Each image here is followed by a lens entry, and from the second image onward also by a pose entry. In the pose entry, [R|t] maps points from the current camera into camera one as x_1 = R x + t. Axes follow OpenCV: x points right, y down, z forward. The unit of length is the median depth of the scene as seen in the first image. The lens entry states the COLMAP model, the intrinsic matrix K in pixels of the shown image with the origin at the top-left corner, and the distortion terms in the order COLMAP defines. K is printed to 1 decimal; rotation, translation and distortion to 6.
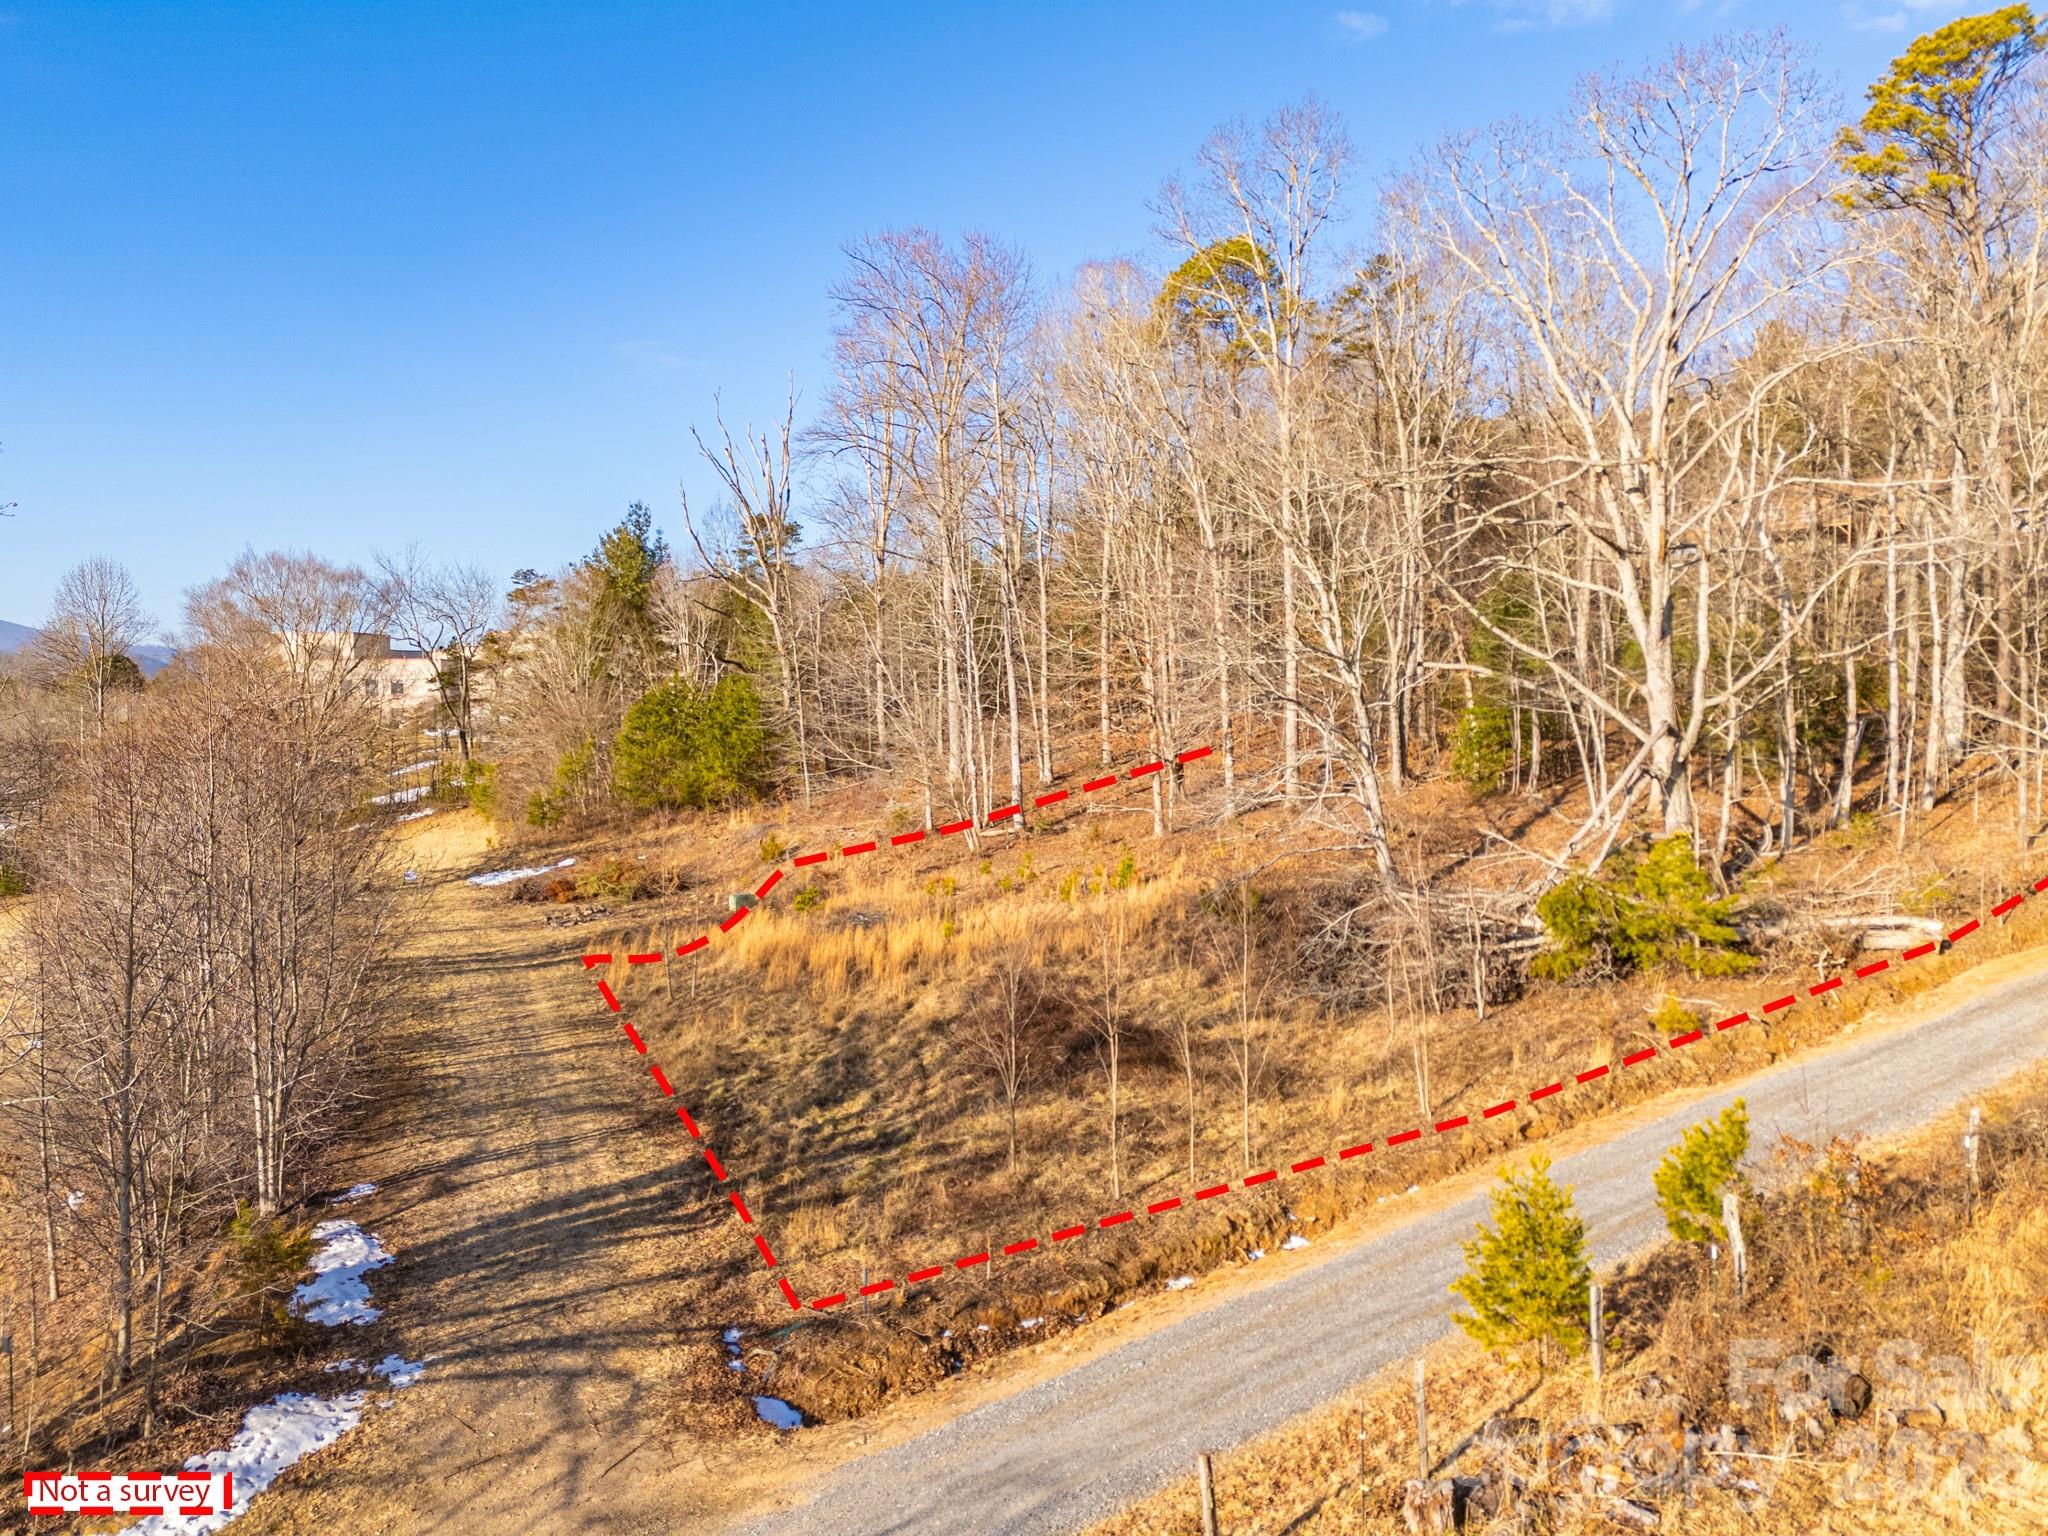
lens RADIAL K [[1496.4, 0, 1024.4], [0, 1496.4, 769.4], [0, 0, 1]] dist [0.082612, -0.071419]
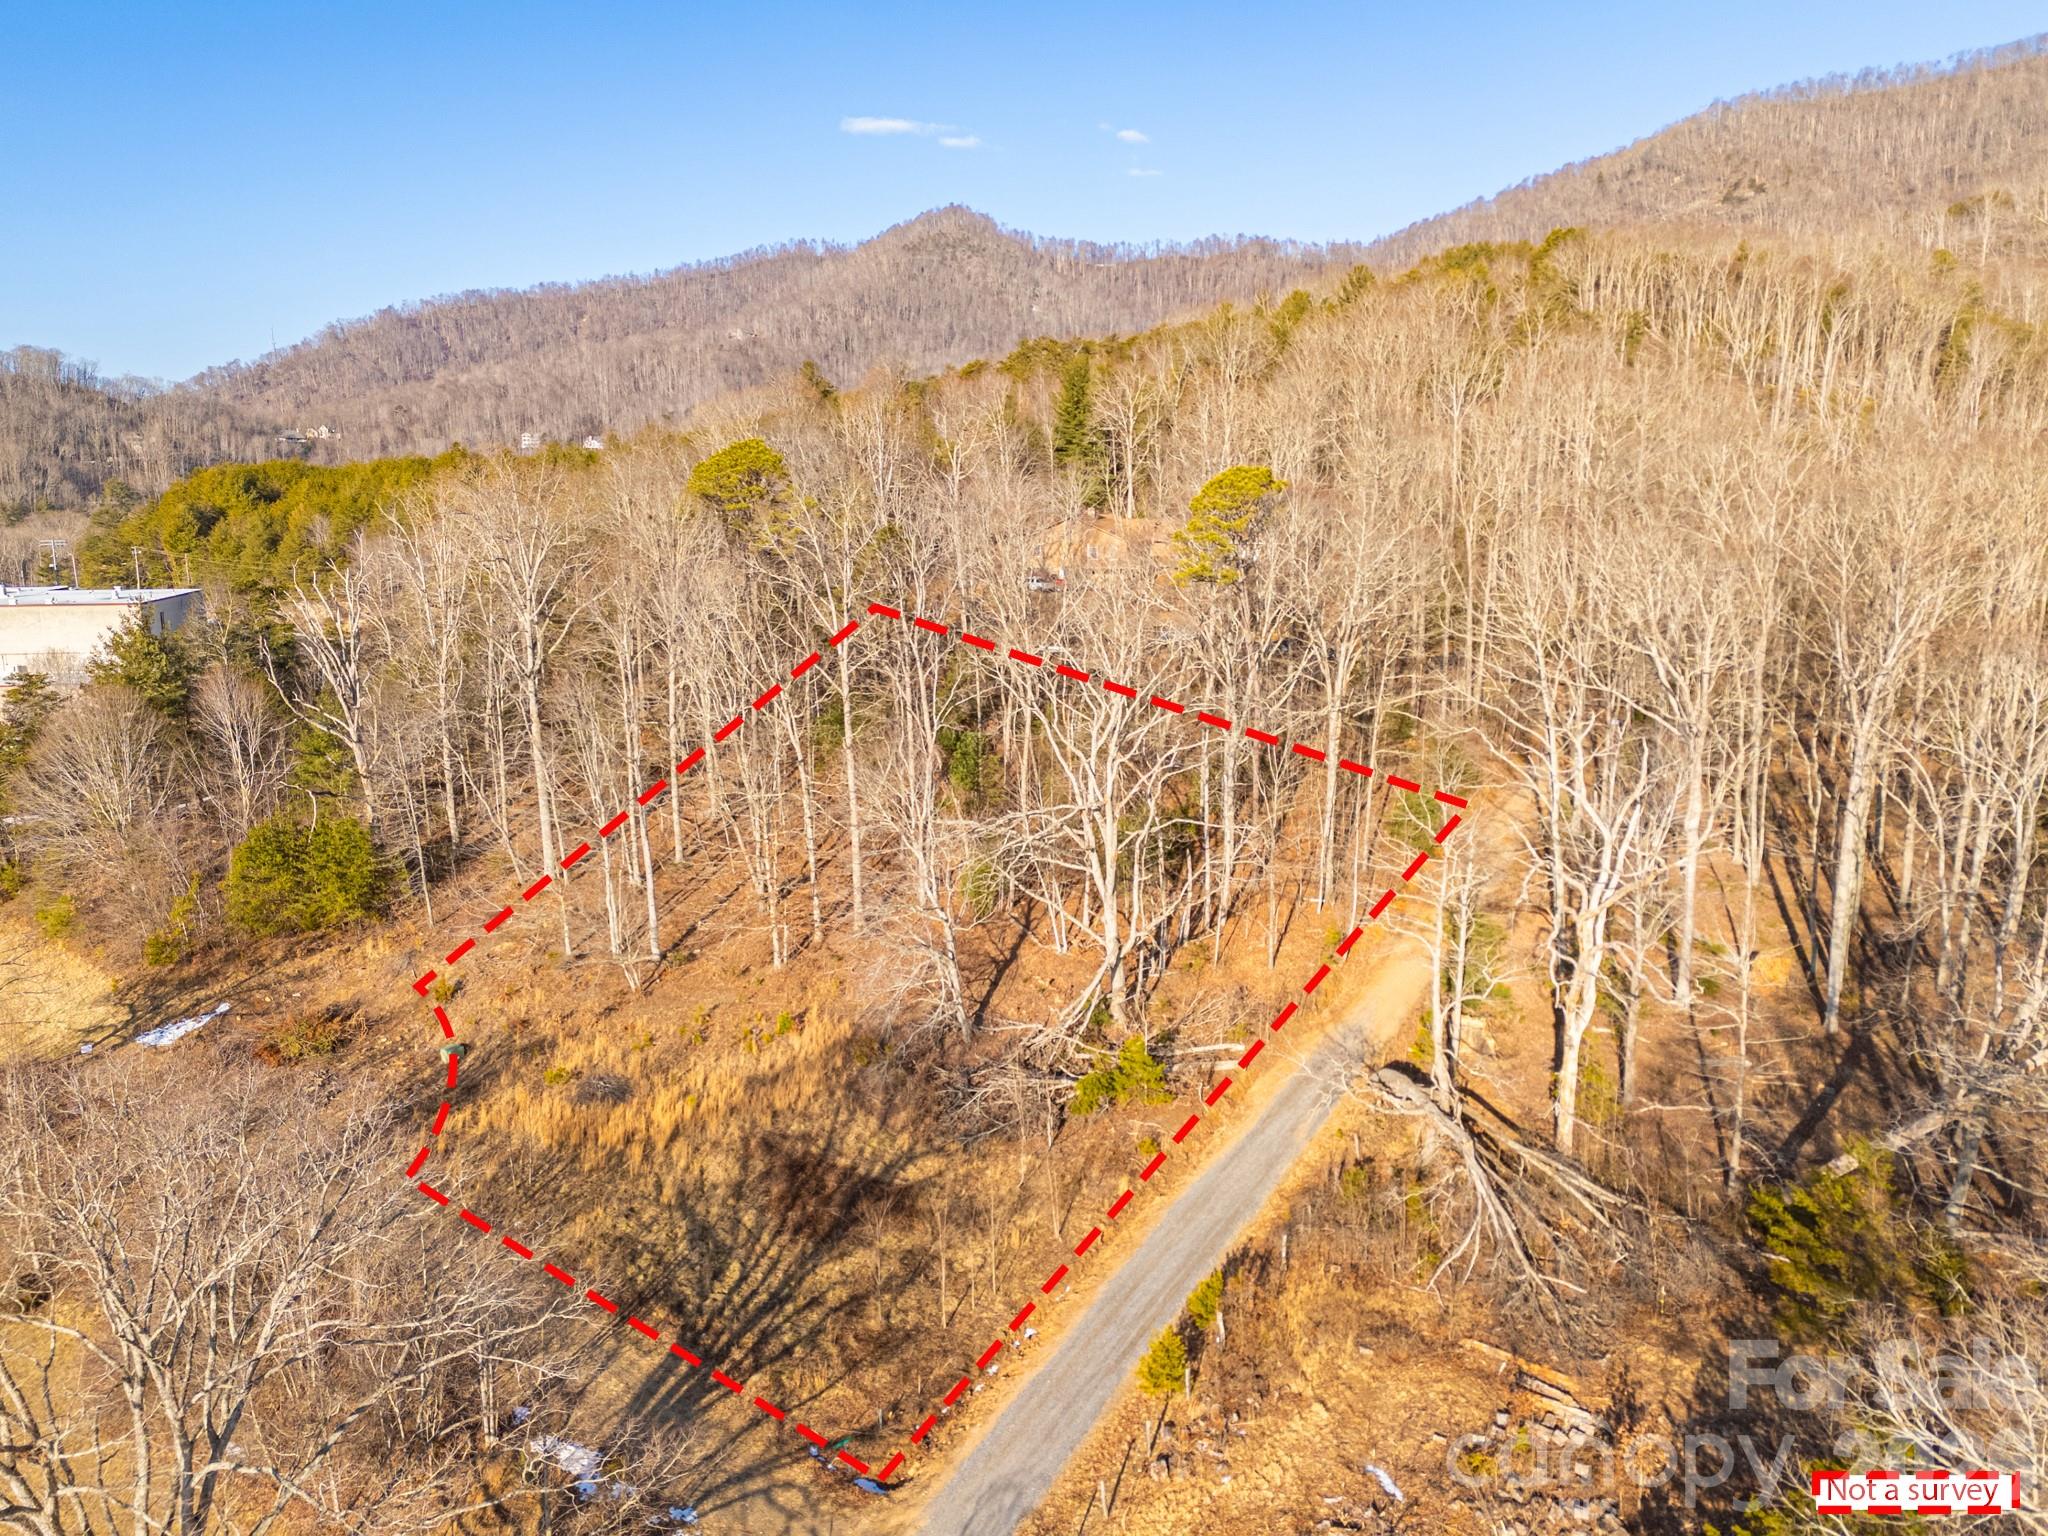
lens RADIAL K [[1496.4, 0, 1032.2], [0, 1496.4, 768.0], [0, 0, 1]] dist [0.082612, -0.071419]
pose [[0.895876, -0.084183, 0.436256, -0.476820], [0.020181, 0.988583, 0.149320, -0.557531], [-0.443846, -0.124968, 0.887346, -0.578179]]
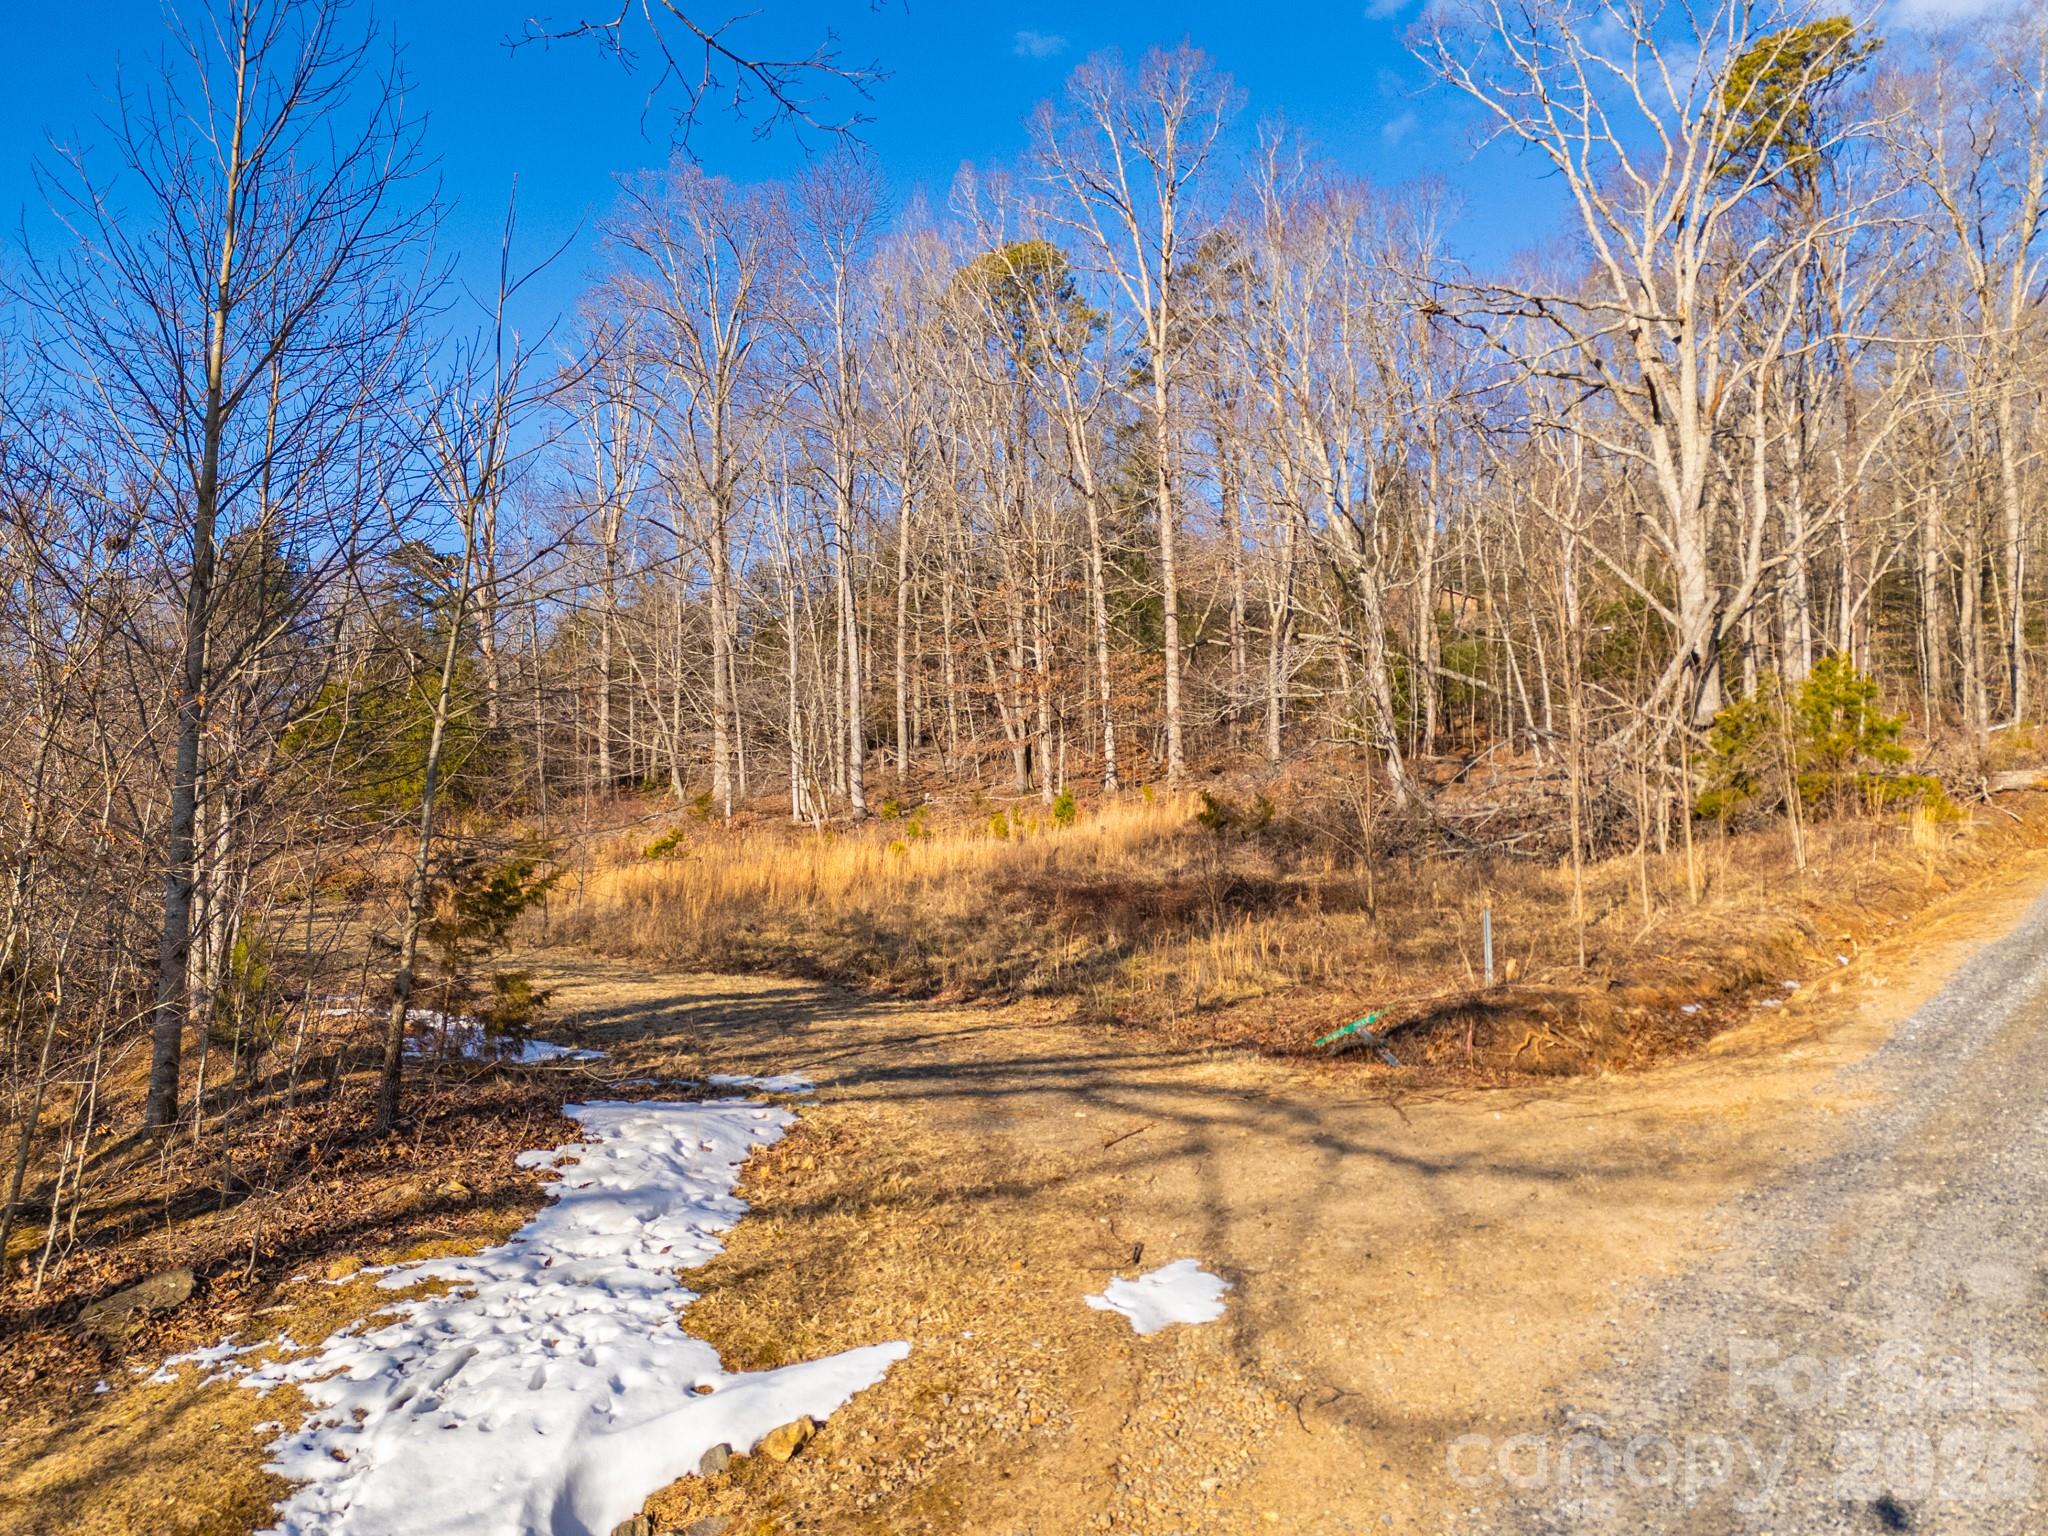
lens RADIAL K [[1496.4, 0, 1028.5], [0, 1496.4, 772.4], [0, 0, 1]] dist [0.082612, -0.071419]
pose [[0.955422, 0.022683, 0.294372, -0.279033], [0.012975, 0.992855, -0.118618, 0.203712], [-0.294960, 0.117150, 0.948301, 0.269941]]
